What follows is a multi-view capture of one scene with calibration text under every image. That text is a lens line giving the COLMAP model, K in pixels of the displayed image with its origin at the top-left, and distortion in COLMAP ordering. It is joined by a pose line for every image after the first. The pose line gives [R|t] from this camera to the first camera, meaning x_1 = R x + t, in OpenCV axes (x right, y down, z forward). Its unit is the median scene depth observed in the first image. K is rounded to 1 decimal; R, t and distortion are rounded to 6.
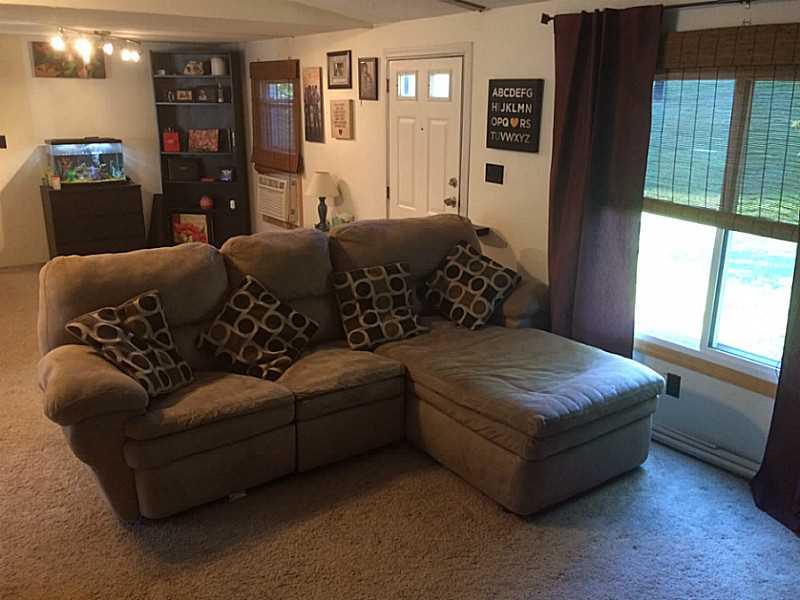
lens RADIAL K [[703.7, 0, 400.0], [0, 703.7, 300.0], [0, 0, 1]] dist [0.071523, -0.070837]
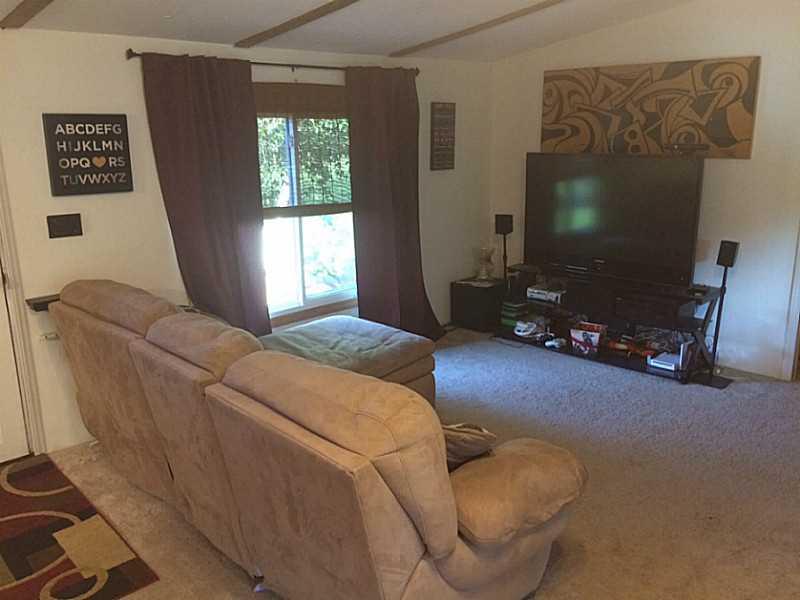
lens RADIAL K [[703.7, 0, 400.0], [0, 703.7, 300.0], [0, 0, 1]] dist [0.071523, -0.070837]
pose [[-0.197247, -0.239780, 0.950578, -0.807826], [0.291898, 0.911286, 0.290438, -0.242901], [-0.935890, 0.334760, -0.109757, 0.804496]]
